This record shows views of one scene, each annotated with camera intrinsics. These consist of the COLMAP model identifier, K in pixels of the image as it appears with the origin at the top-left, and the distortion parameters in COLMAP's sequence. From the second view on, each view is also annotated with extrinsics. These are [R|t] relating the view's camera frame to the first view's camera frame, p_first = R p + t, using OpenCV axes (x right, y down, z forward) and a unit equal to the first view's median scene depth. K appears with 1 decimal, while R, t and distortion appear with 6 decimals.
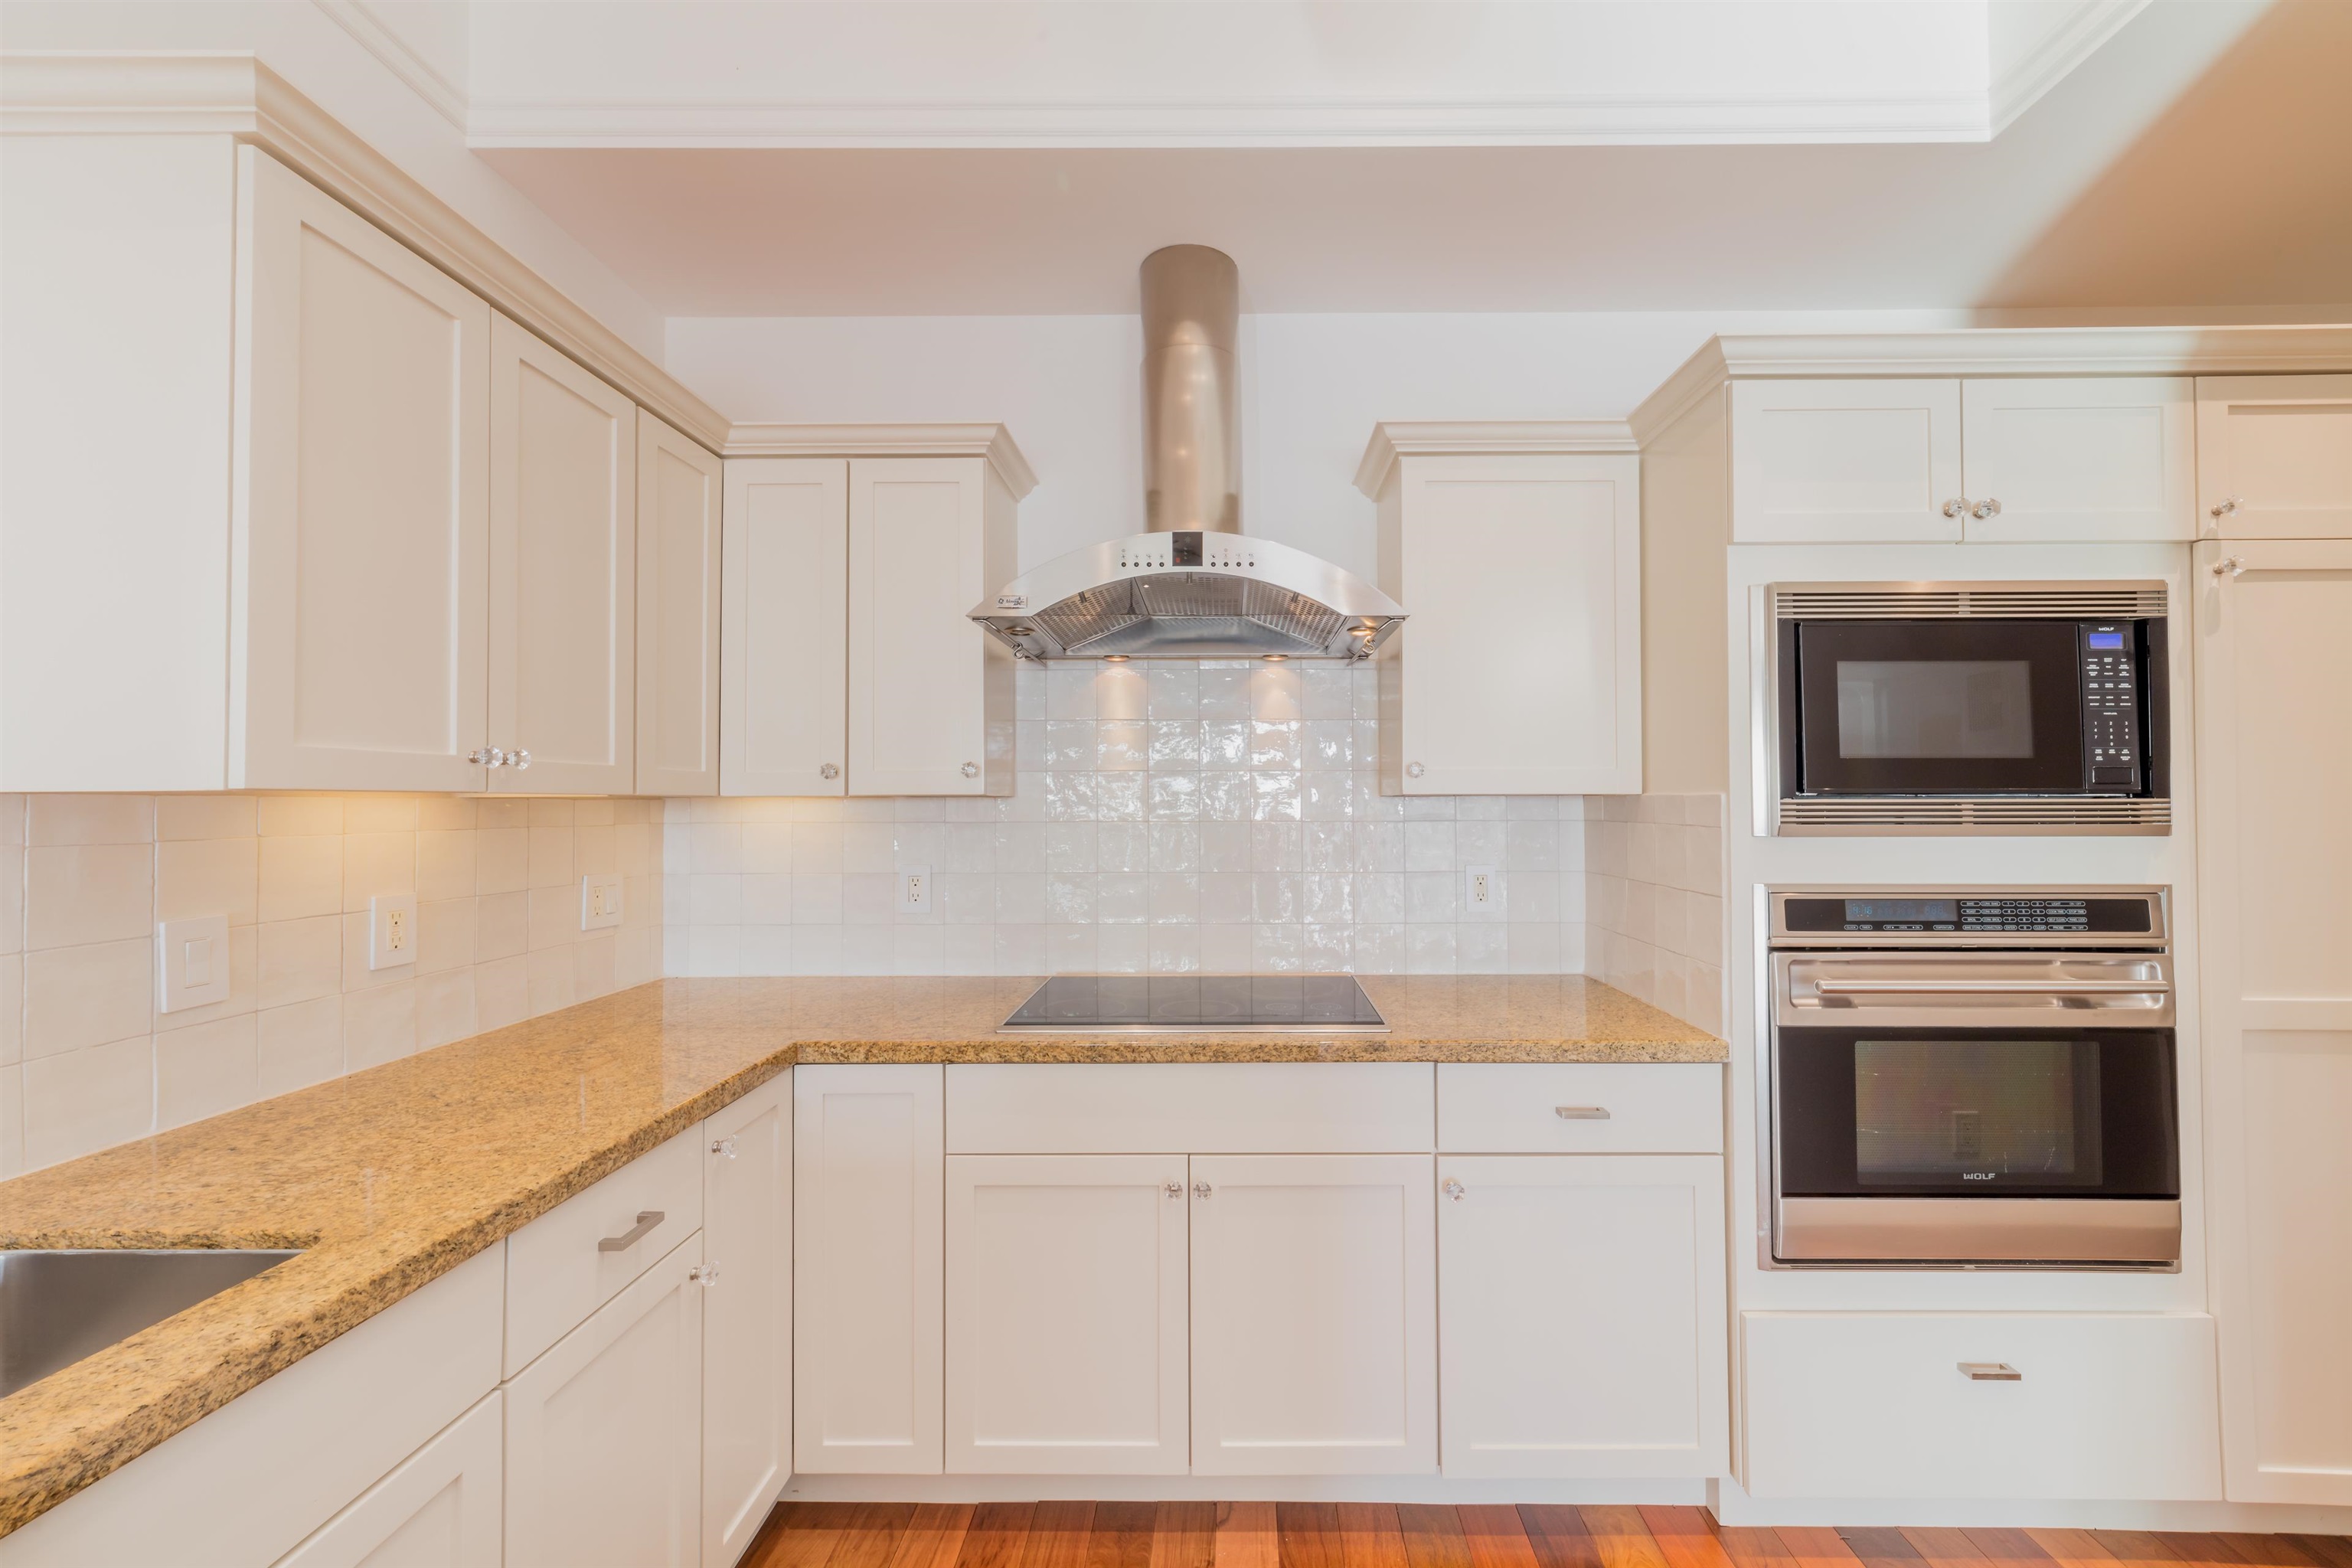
lens RADIAL K [[888.1, 0, 1195.5], [0, 888.1, 779.0], [0, 0, 1]] dist [0.000681, 0.000060]
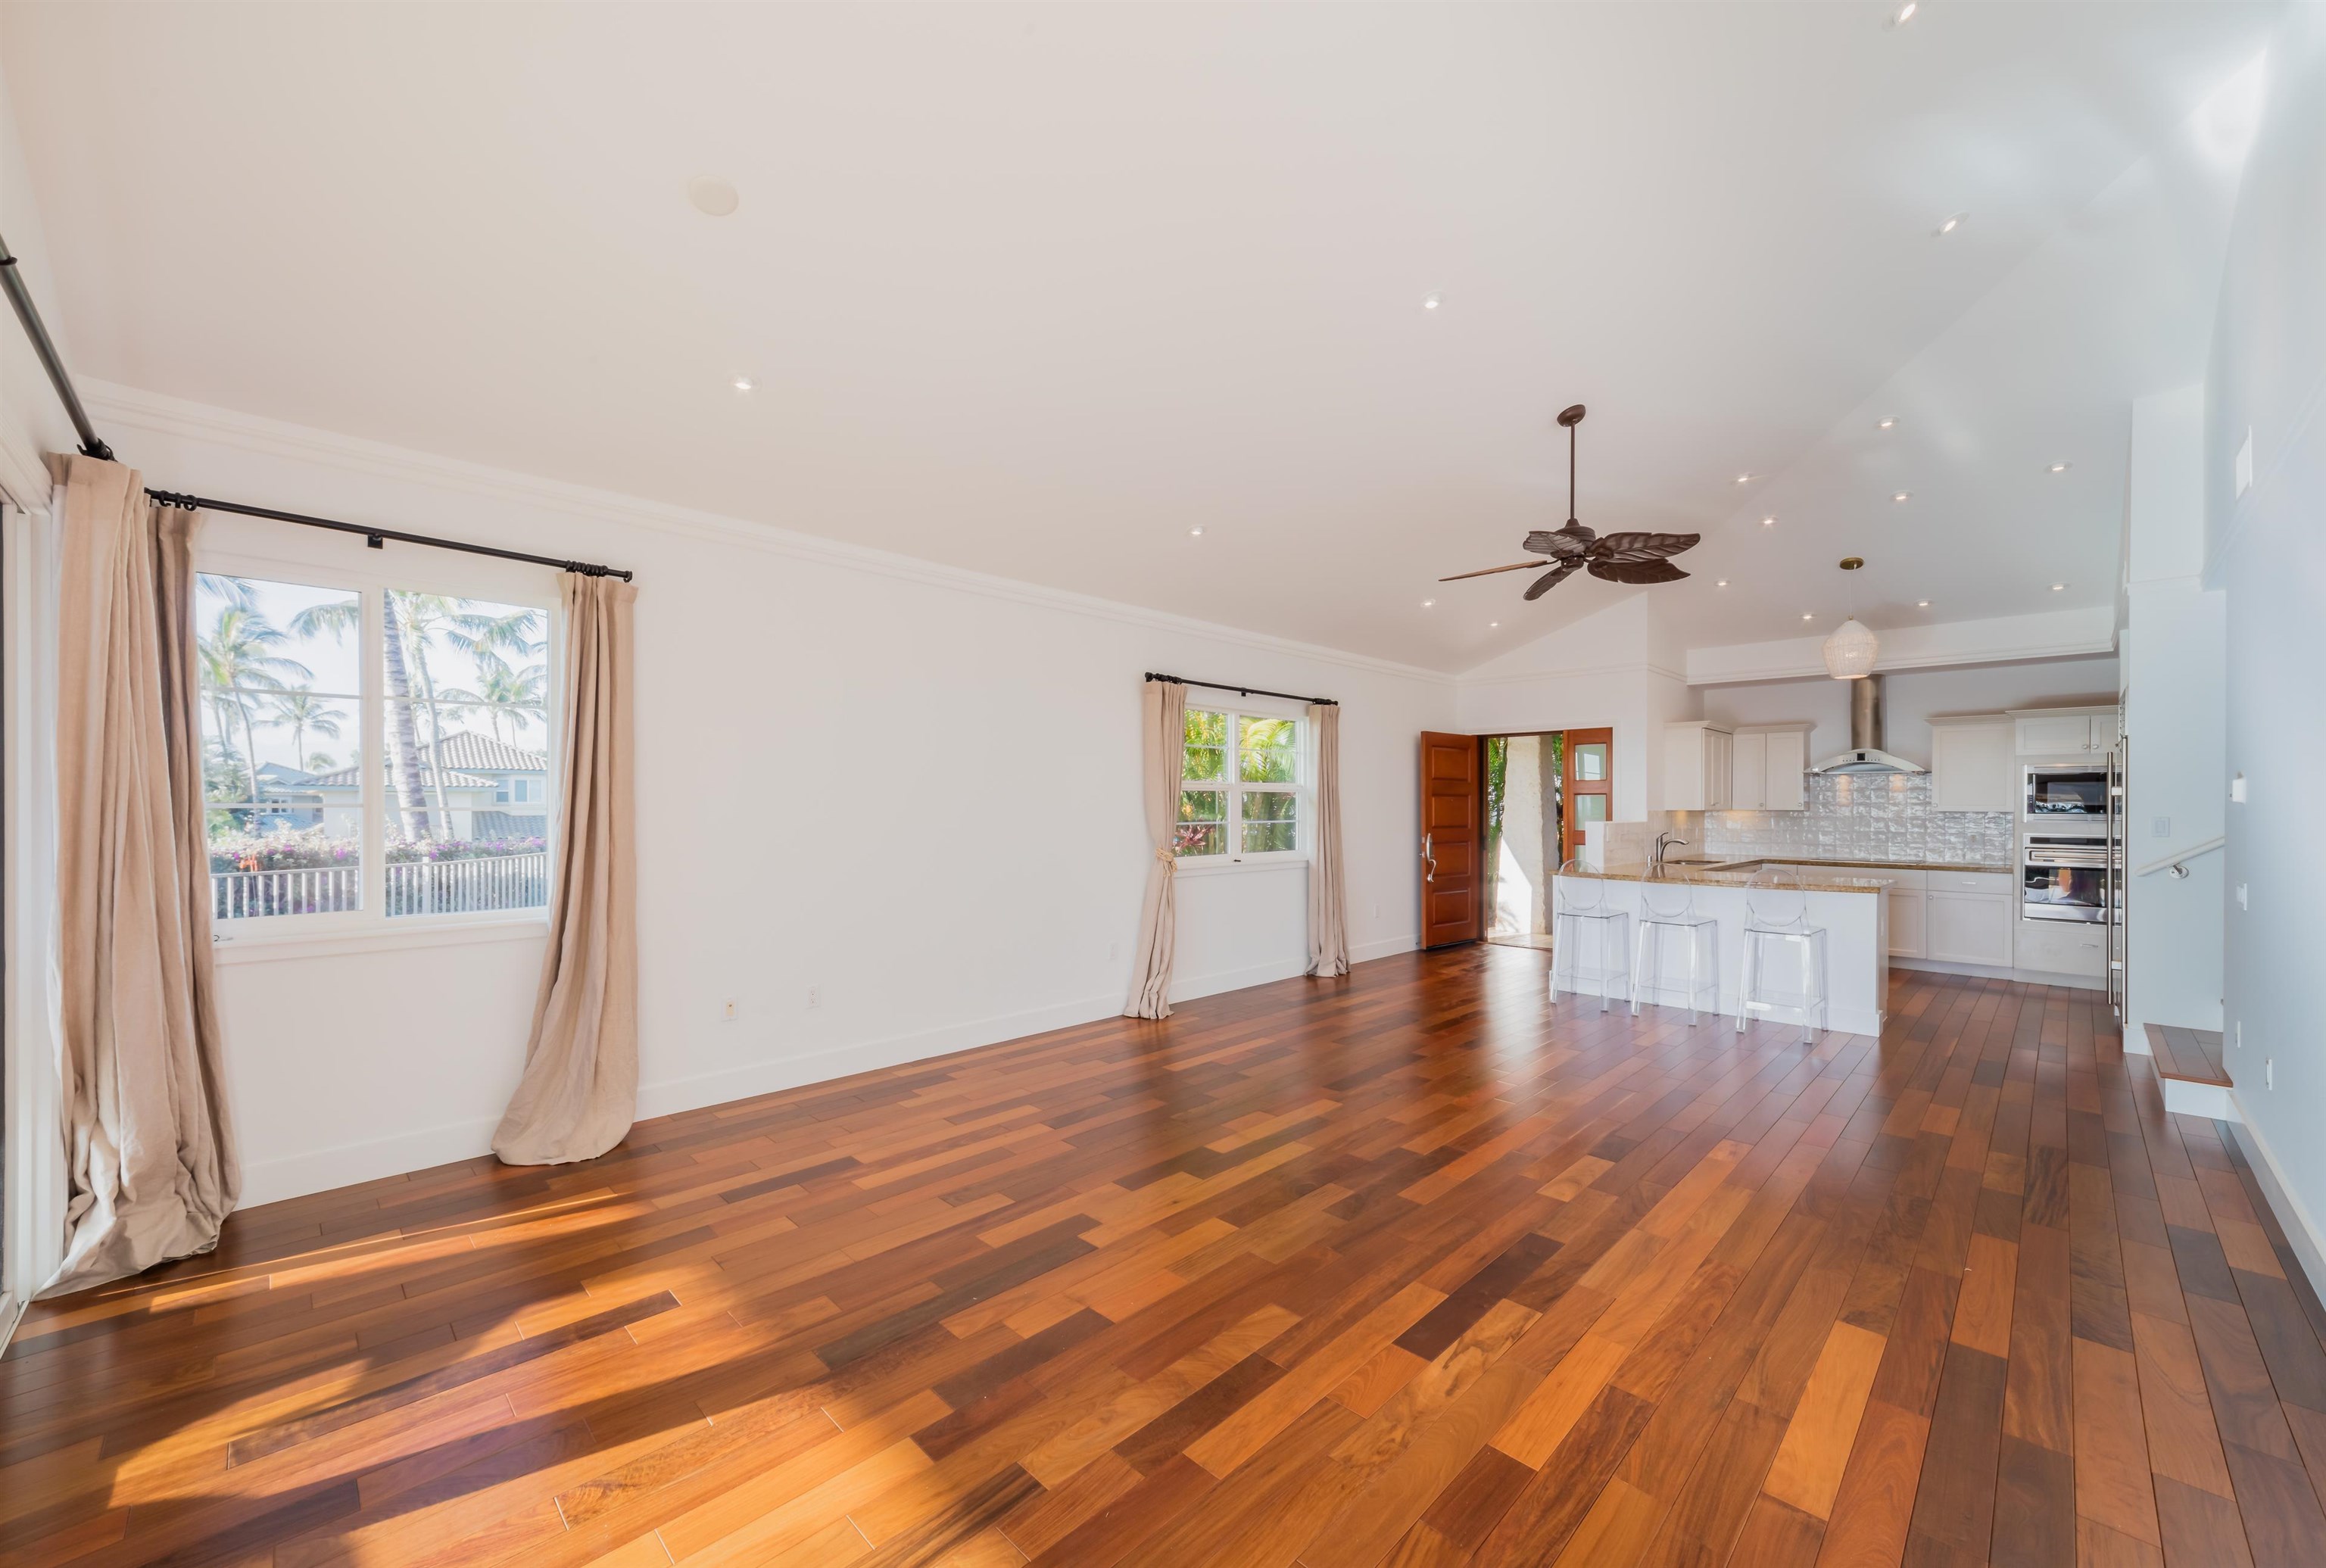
lens RADIAL K [[904.0, 0, 1164.1], [0, 904.0, 798.0], [0, 0, 1]] dist [-0.000619, -0.000043]
pose [[0.726381, -0.000124, -0.687292, 0.618310], [0.007540, 0.999941, 0.007789, -0.125057], [0.687251, -0.010840, 0.726339, -5.142961]]
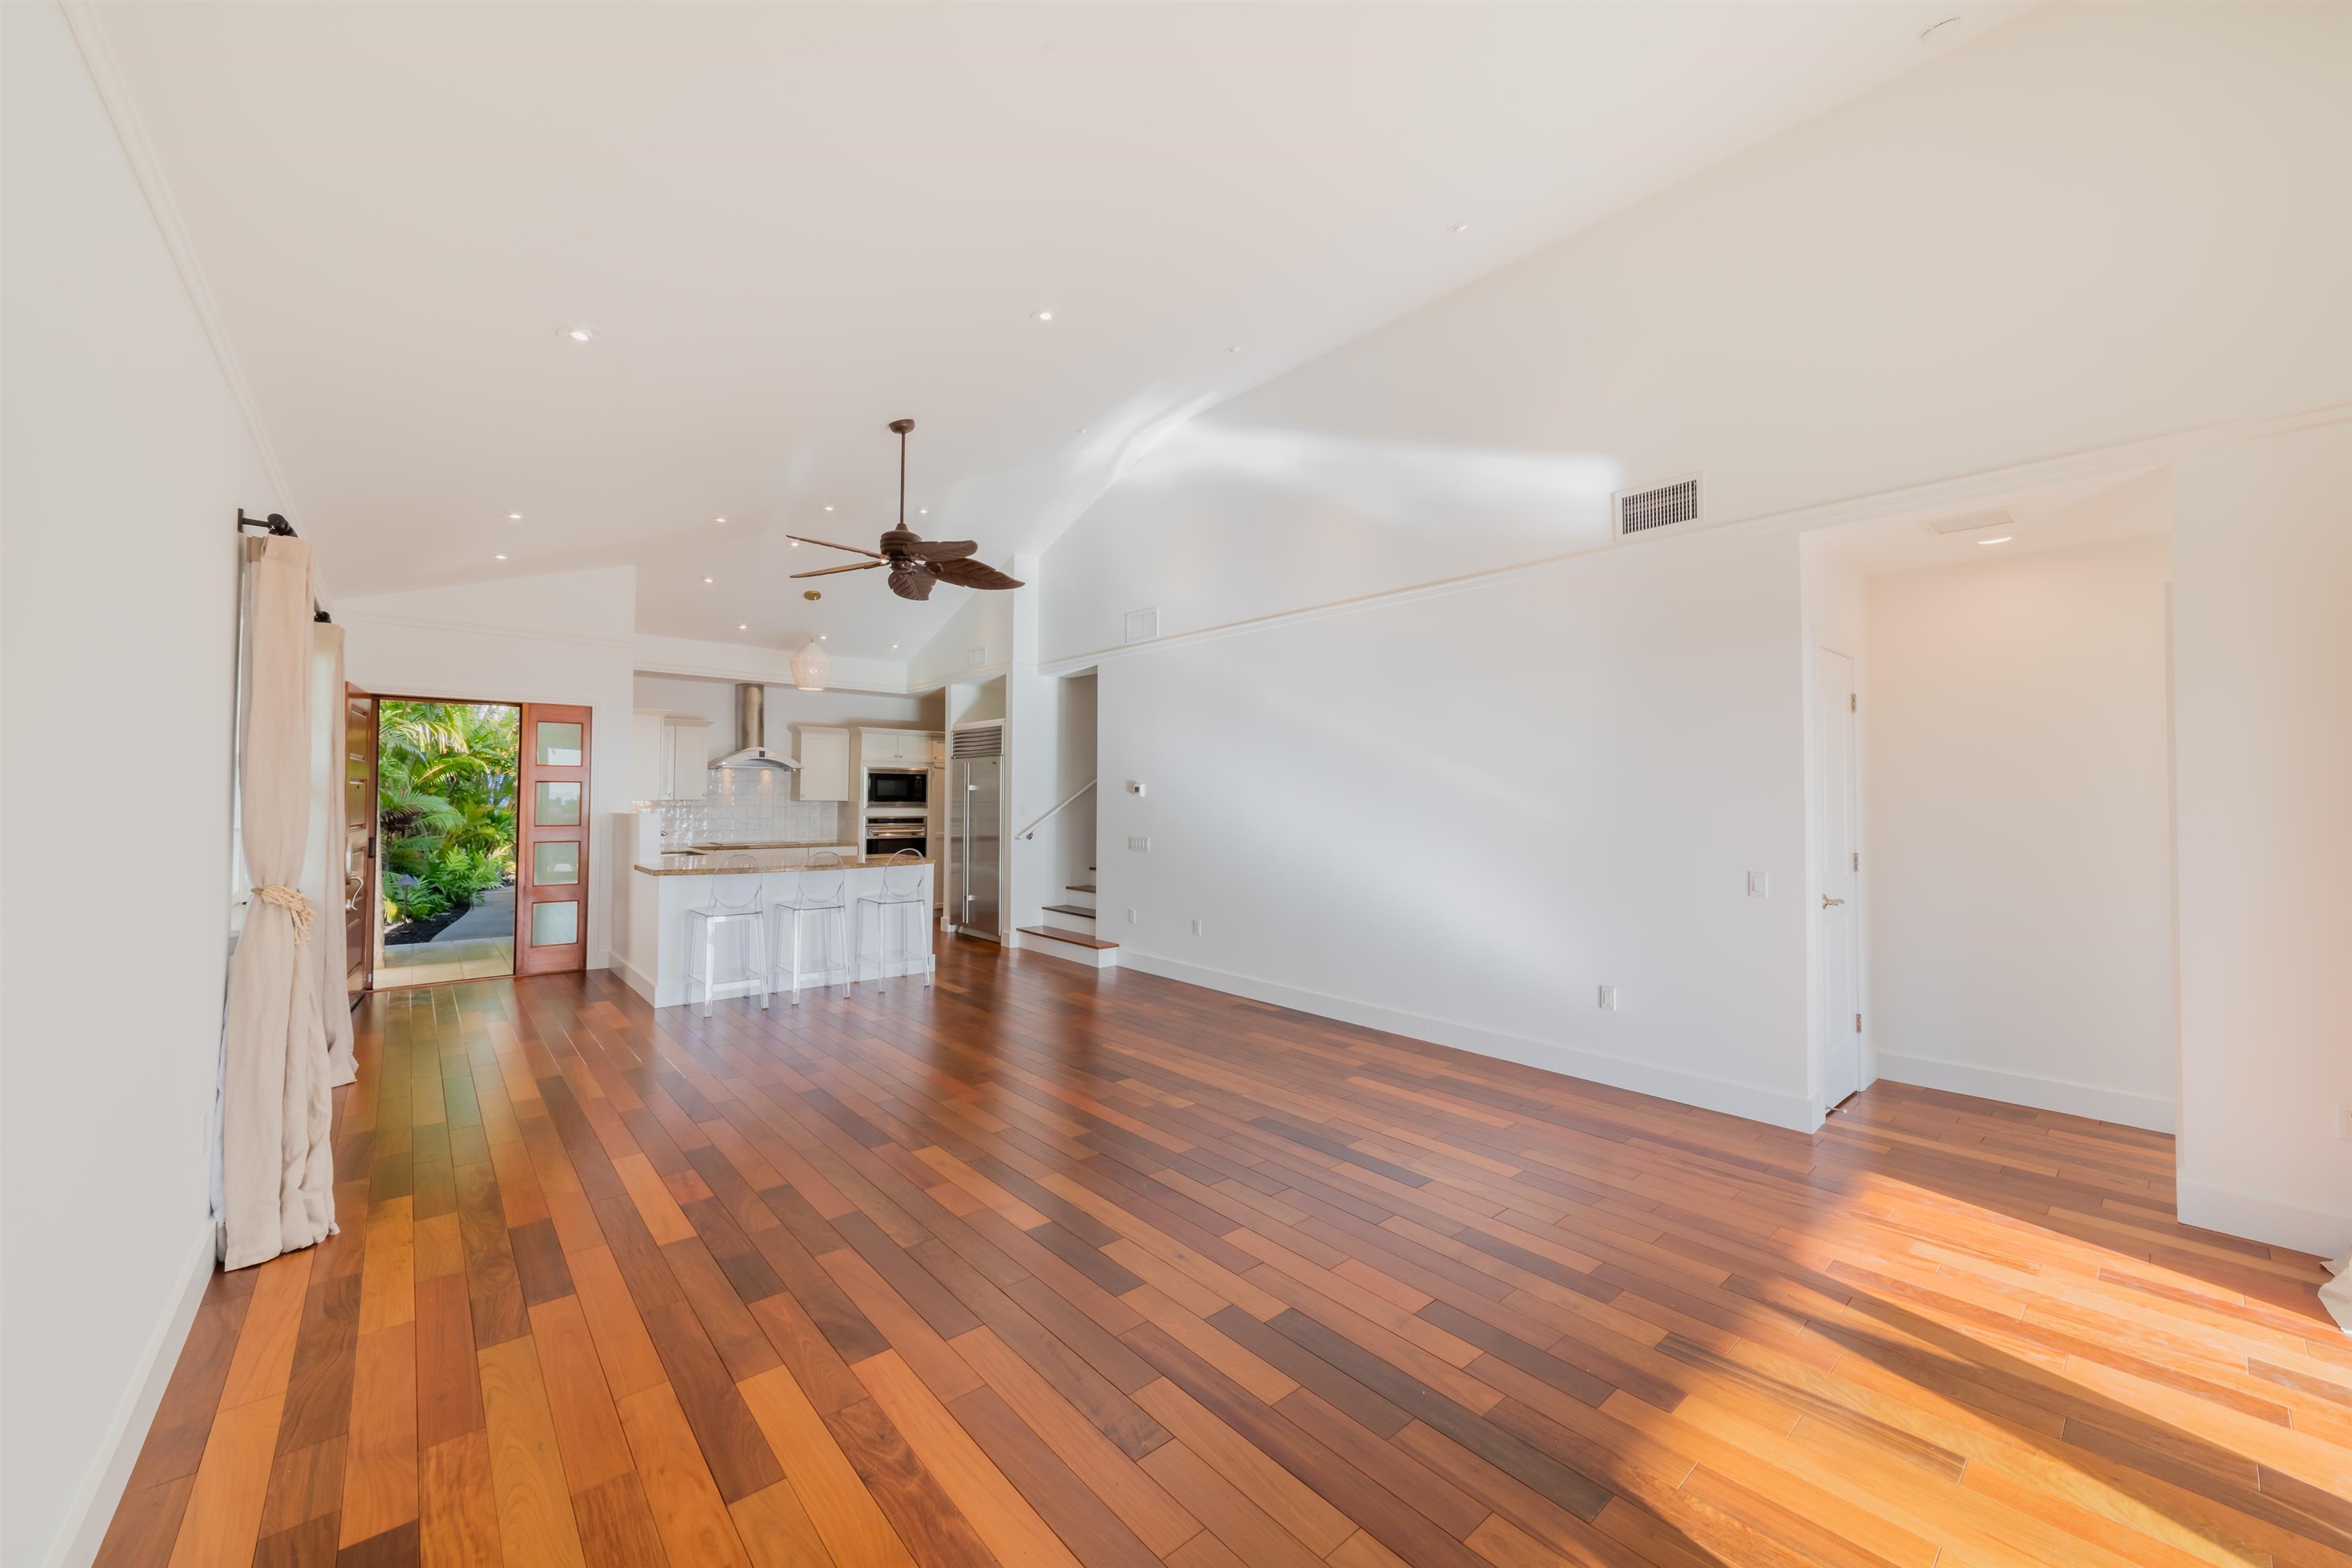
lens RADIAL K [[888.1, 0, 1183.2], [0, 888.1, 778.1], [0, 0, 1]] dist [0.000681, 0.000060]
pose [[0.729721, 0.022410, 0.683377, -1.939653], [-0.020957, 0.999726, -0.010406, -0.124475], [-0.683423, -0.006728, 0.729991, -4.934274]]
